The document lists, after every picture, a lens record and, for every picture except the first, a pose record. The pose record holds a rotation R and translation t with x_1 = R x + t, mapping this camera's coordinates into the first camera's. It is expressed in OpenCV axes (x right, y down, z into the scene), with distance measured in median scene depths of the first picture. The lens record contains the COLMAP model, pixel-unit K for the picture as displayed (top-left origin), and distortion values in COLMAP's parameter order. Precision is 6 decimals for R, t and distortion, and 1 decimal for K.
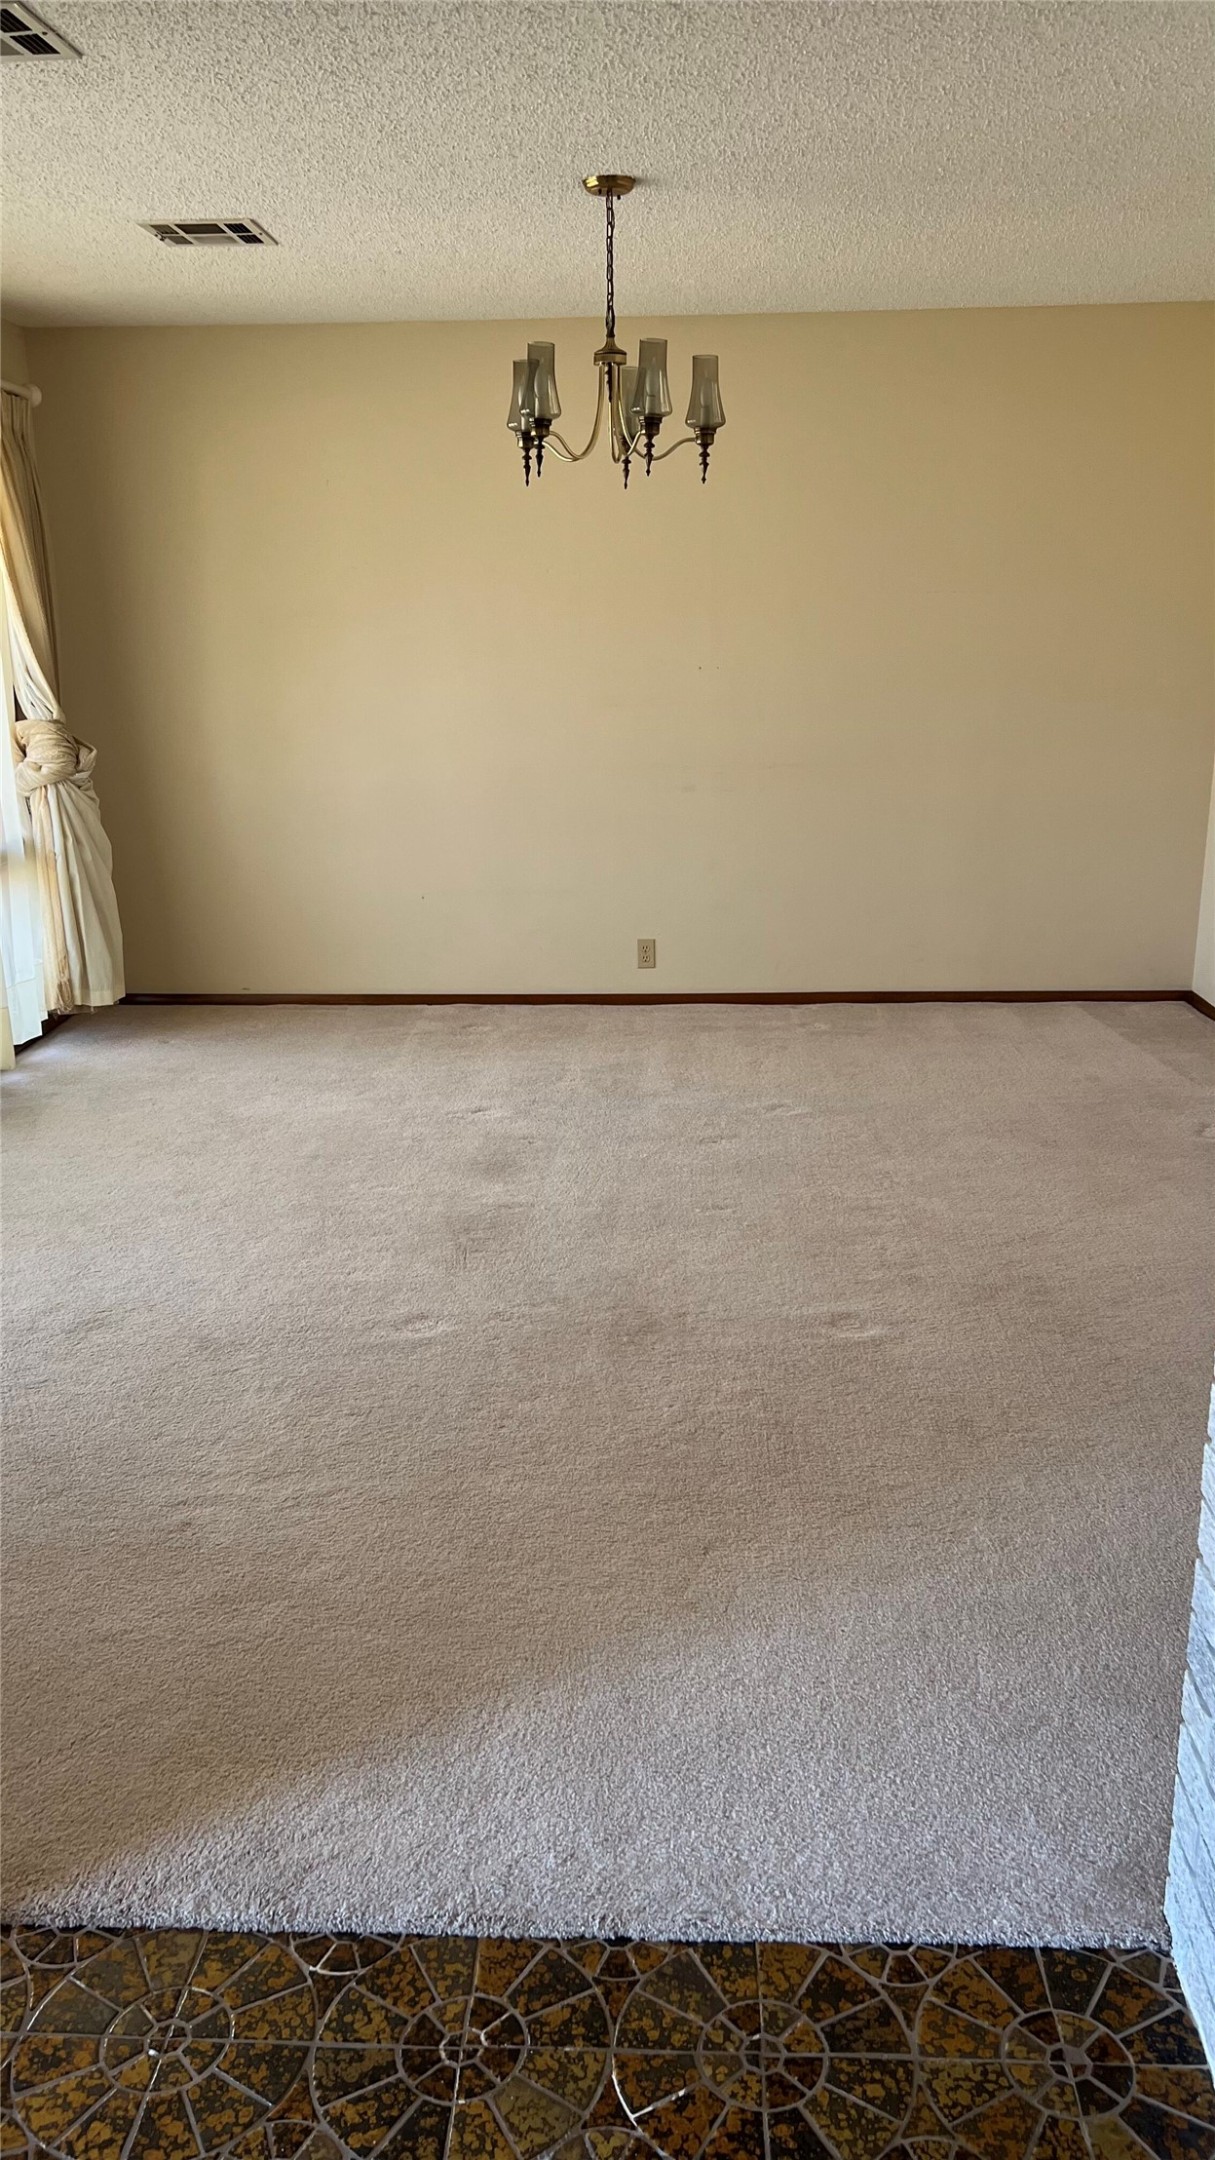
lens RADIAL K [[1643.9, 0, 609.9], [0, 1643.9, 1073.0], [0, 0, 1]] dist [0.041672, -0.035505]
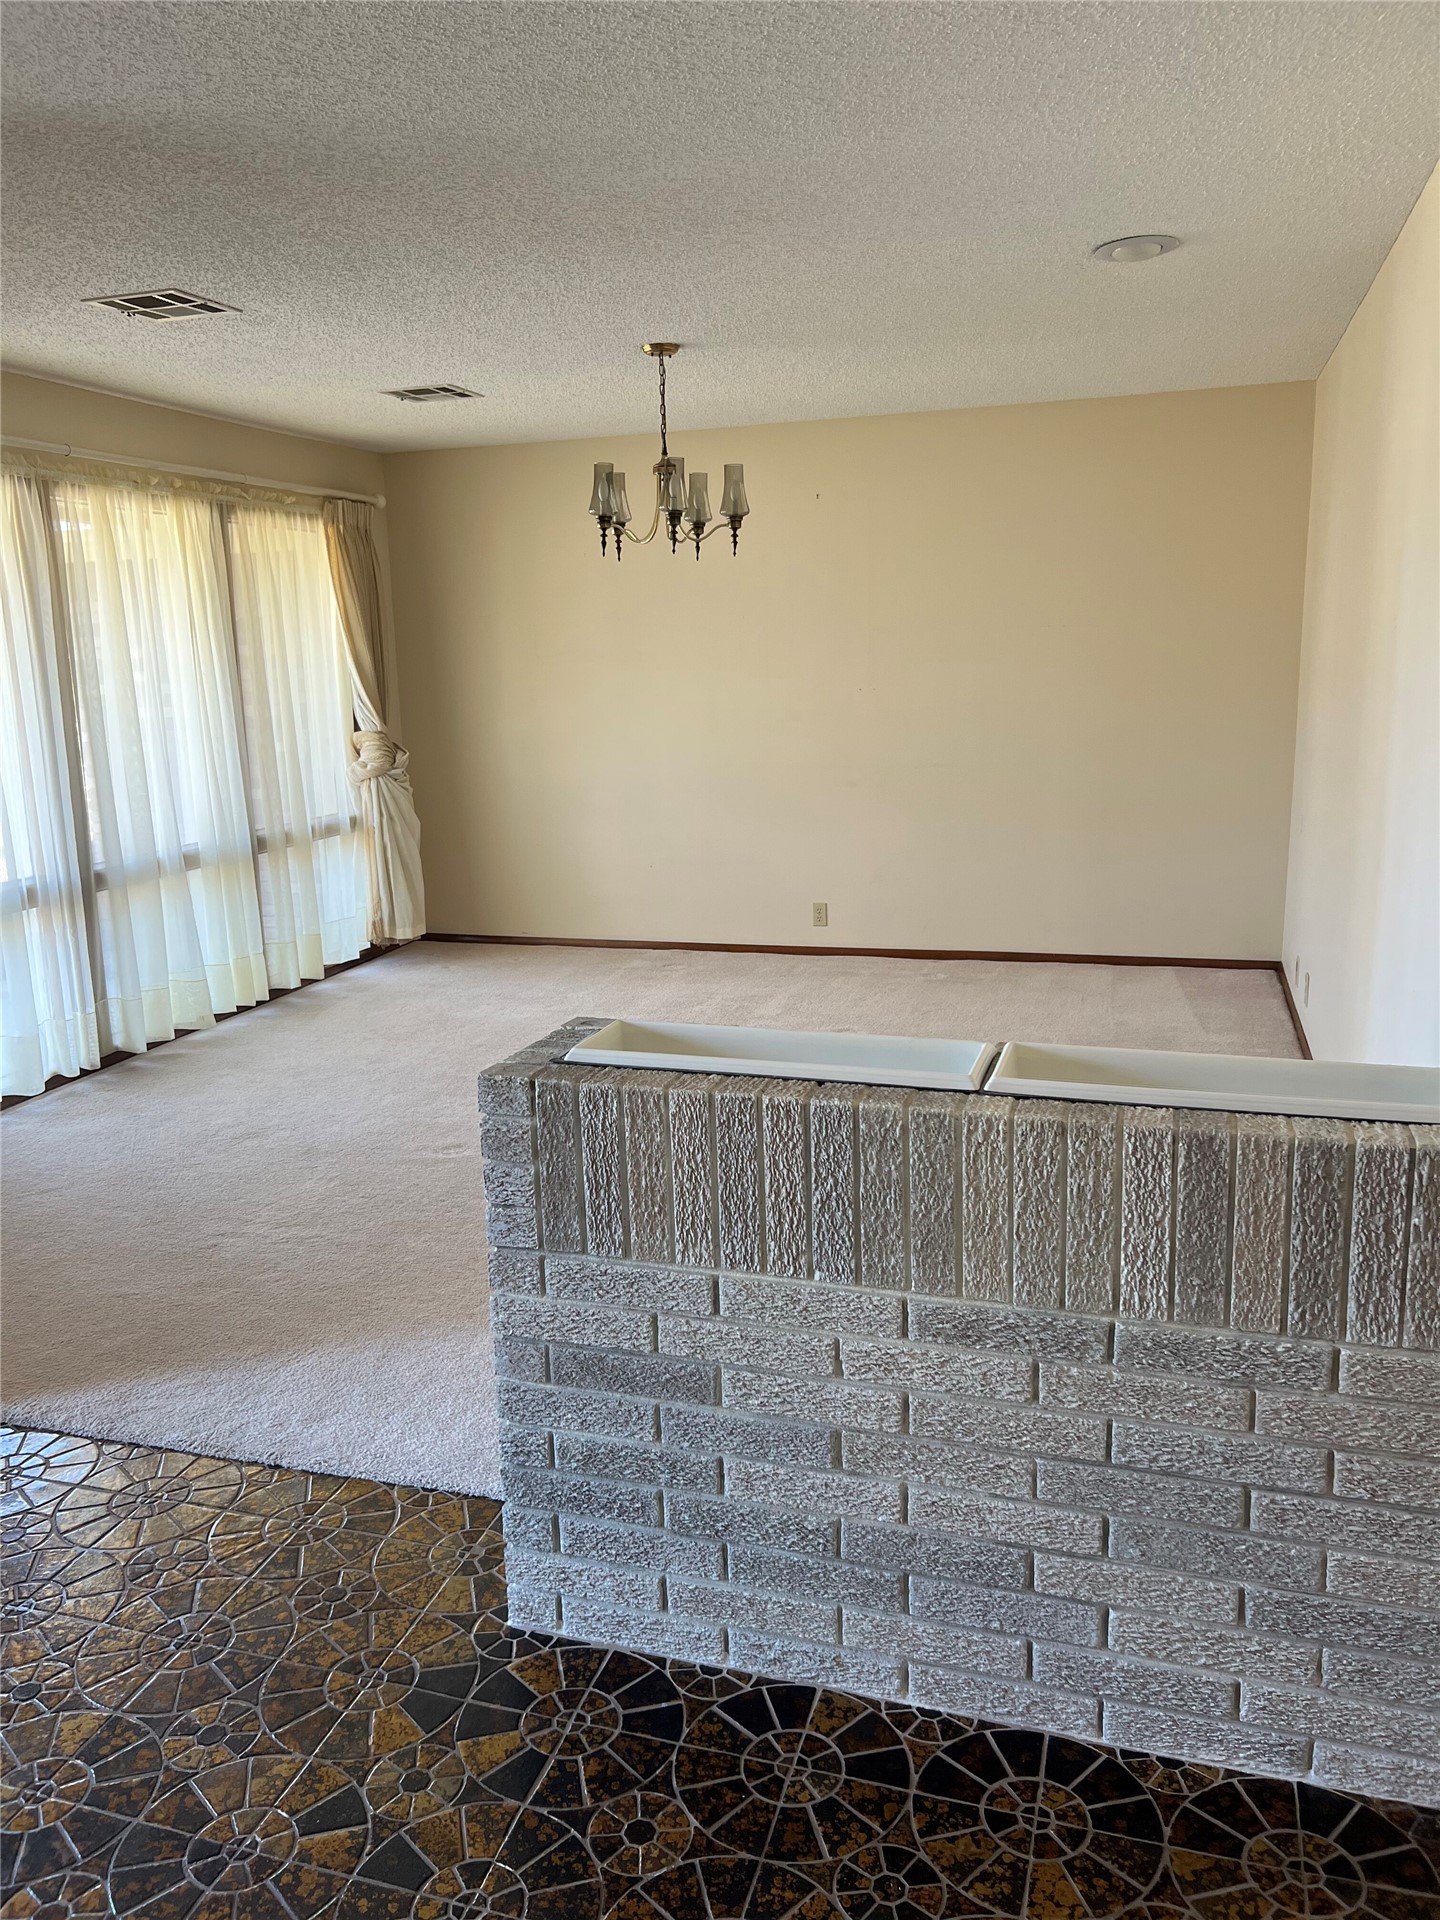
lens RADIAL K [[1468.3, 0, 717.7], [0, 1468.3, 971.2], [0, 0, 1]] dist [0.035237, -0.006832]
pose [[0.966258, 0.040374, -0.254392, 0.259991], [-0.053338, 0.997595, -0.044268, 0.026352], [0.251993, 0.056344, 0.966088, -0.107707]]
